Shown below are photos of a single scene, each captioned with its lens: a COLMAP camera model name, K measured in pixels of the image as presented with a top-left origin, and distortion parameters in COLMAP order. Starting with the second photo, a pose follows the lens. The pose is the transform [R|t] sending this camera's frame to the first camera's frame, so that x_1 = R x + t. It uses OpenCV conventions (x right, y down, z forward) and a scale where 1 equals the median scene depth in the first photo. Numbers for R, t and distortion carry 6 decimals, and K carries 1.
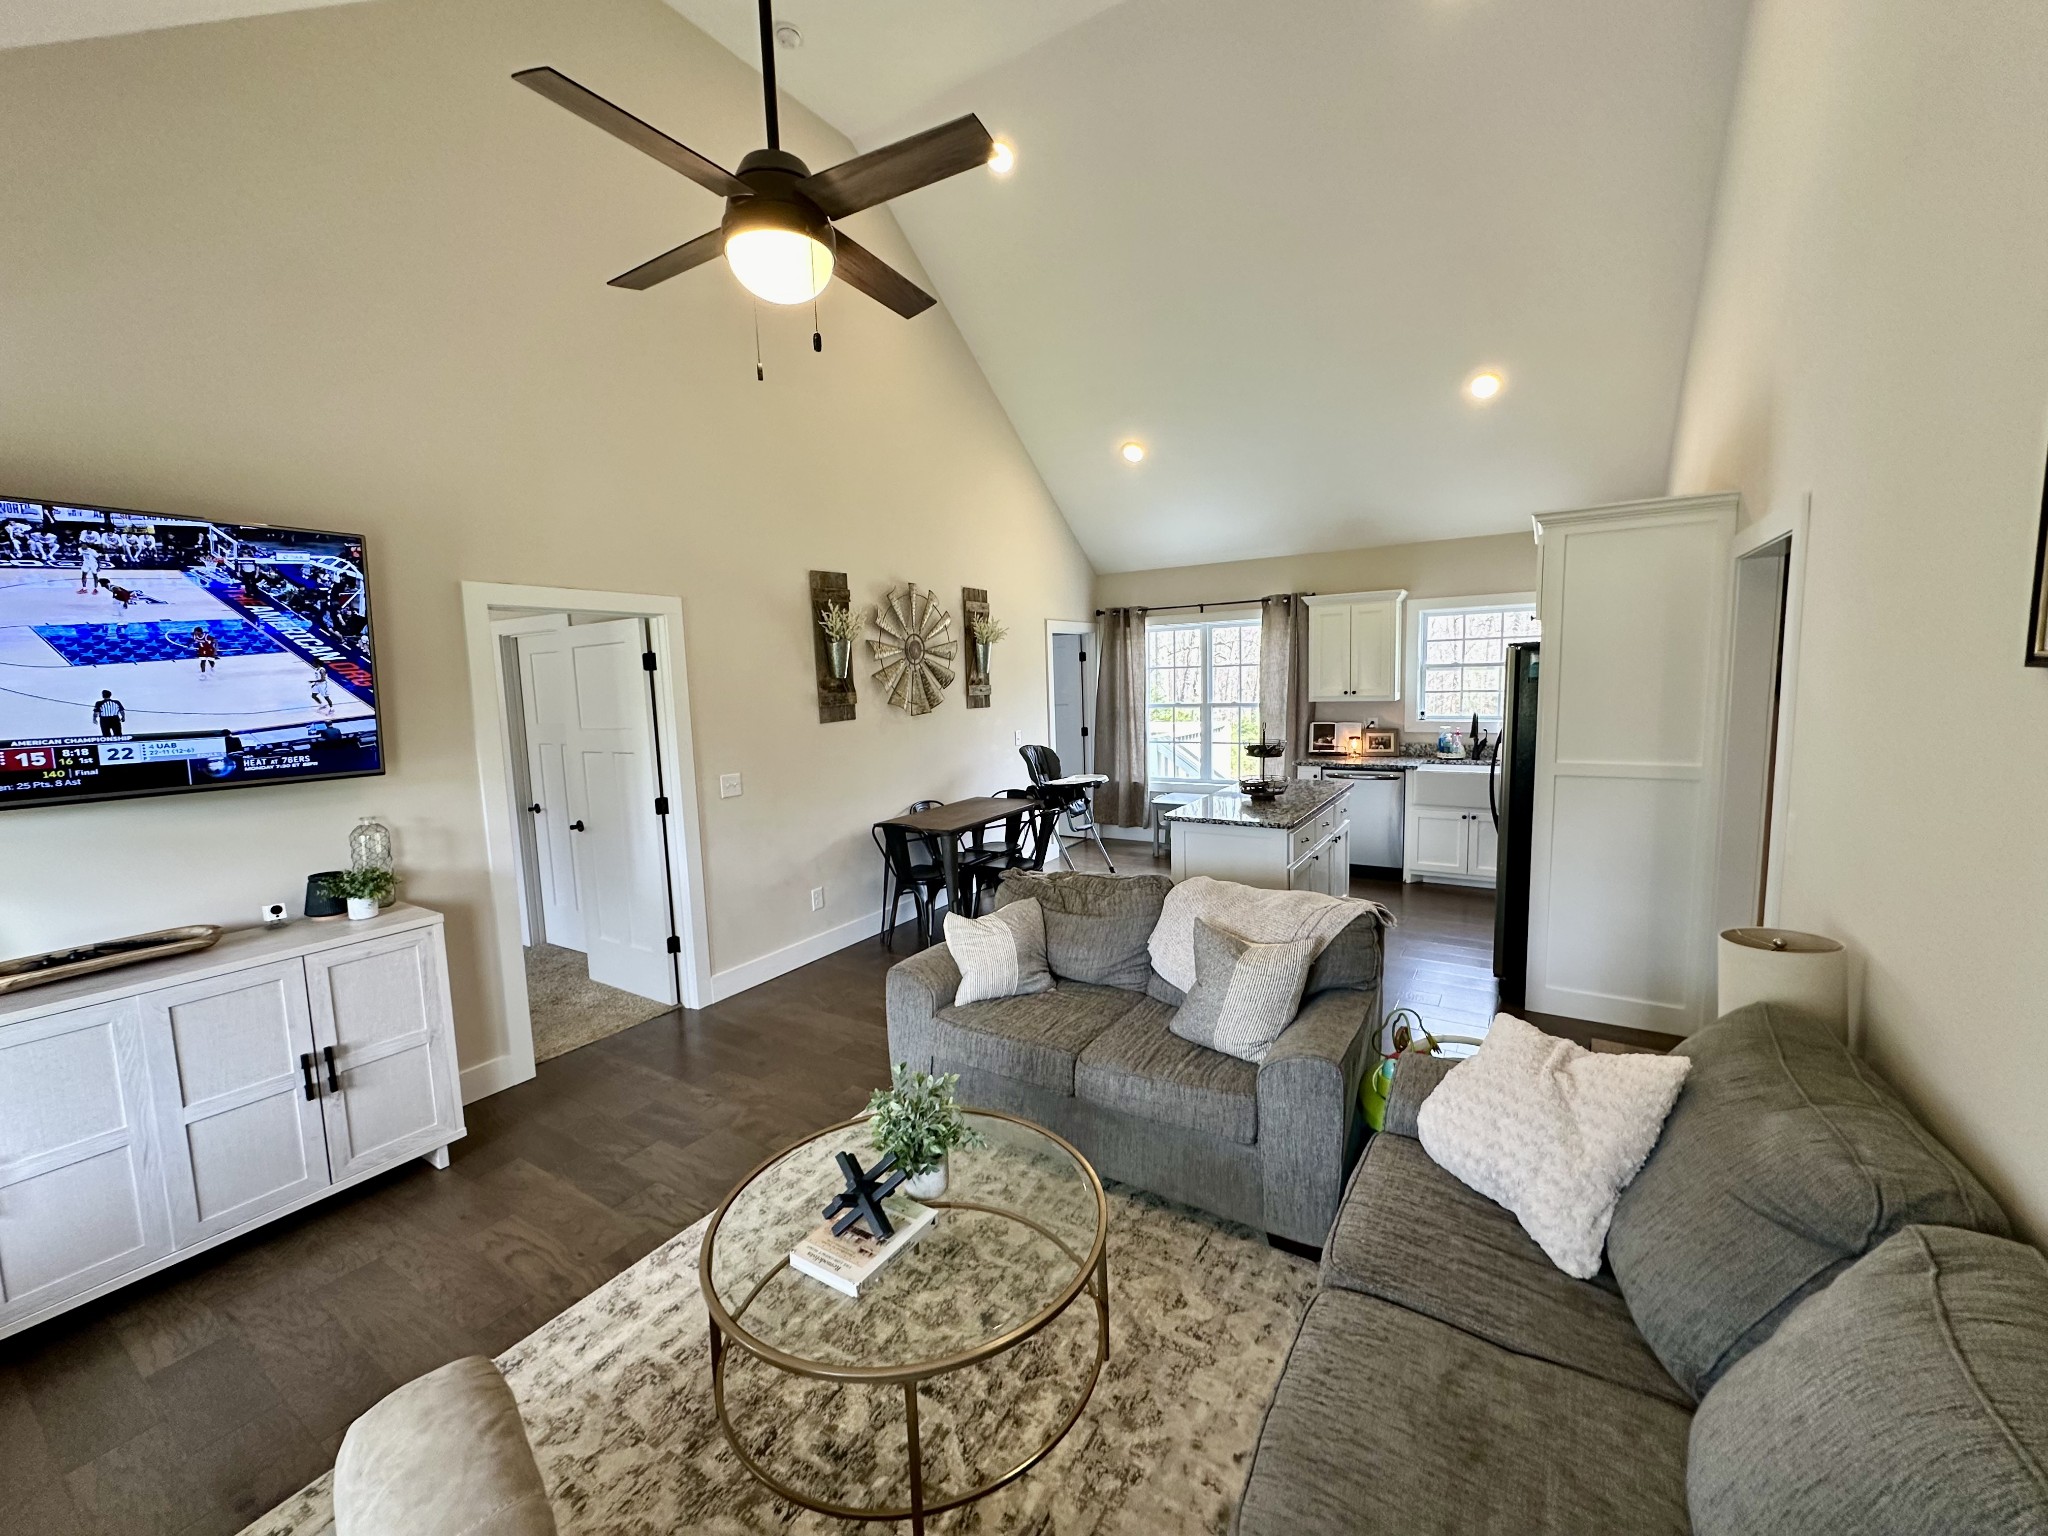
lens RADIAL K [[815.6, 0, 1026.0], [0, 815.6, 768.8], [0, 0, 1]] dist [-0.004346, -0.000588]
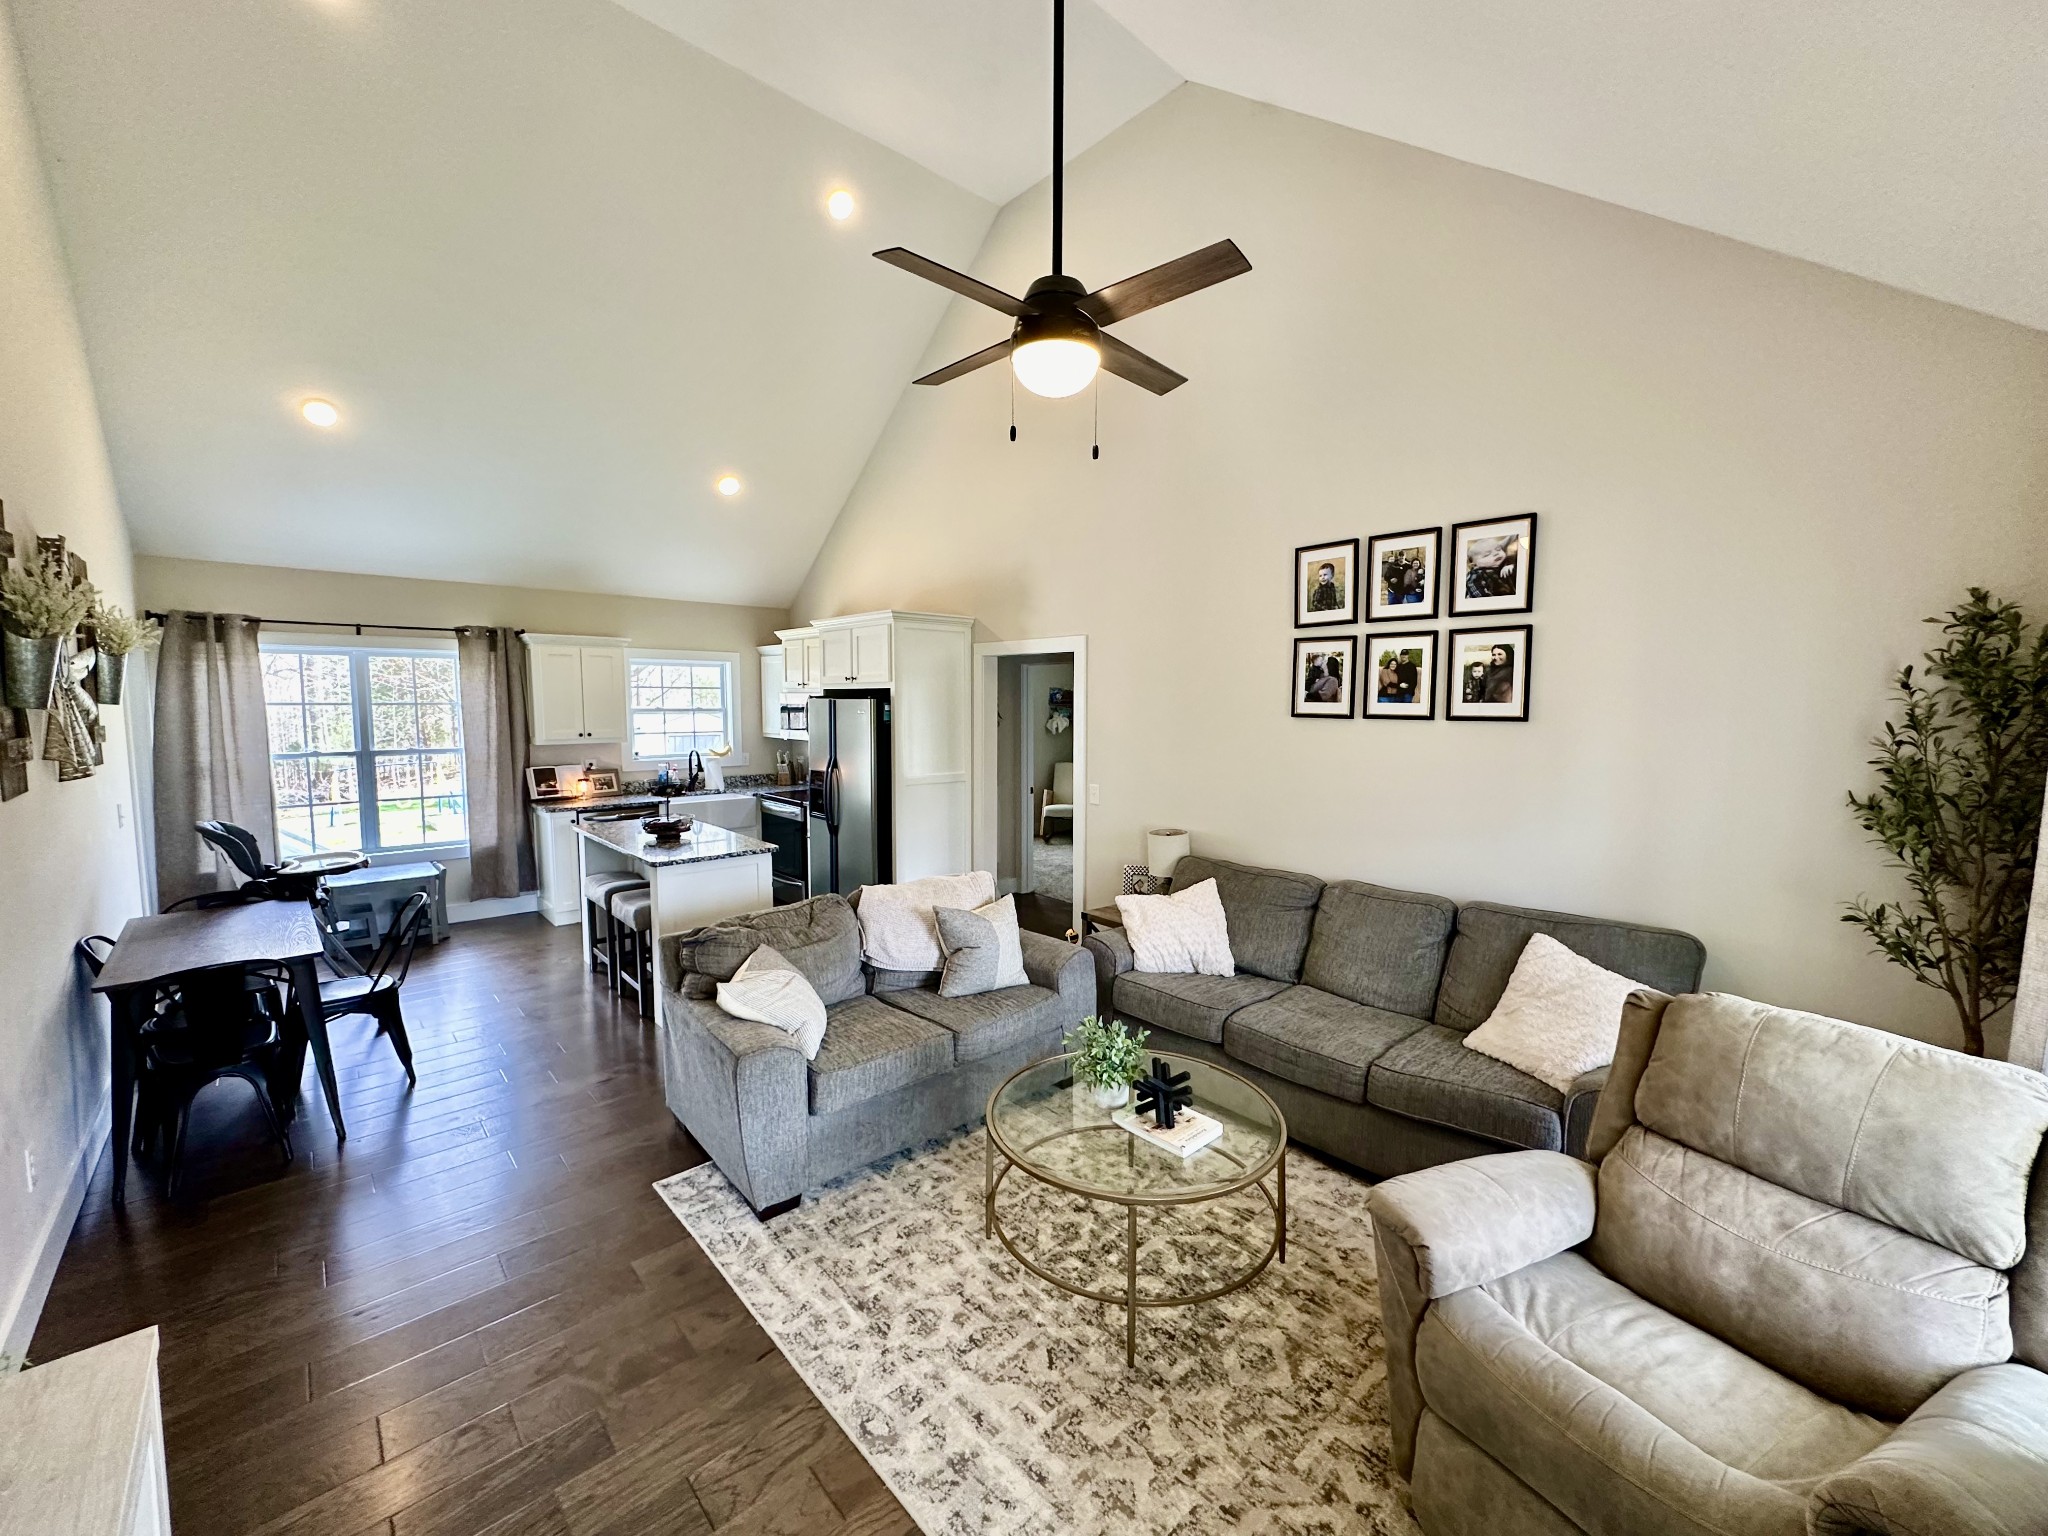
lens RADIAL K [[815.6, 0, 1026.6], [0, 815.6, 768.9], [0, 0, 1]] dist [-0.004346, -0.000588]
pose [[0.264962, -0.047441, 0.963091, -0.818145], [0.100330, 0.994724, 0.021397, -0.037533], [-0.959025, 0.090957, 0.268324, 0.425635]]
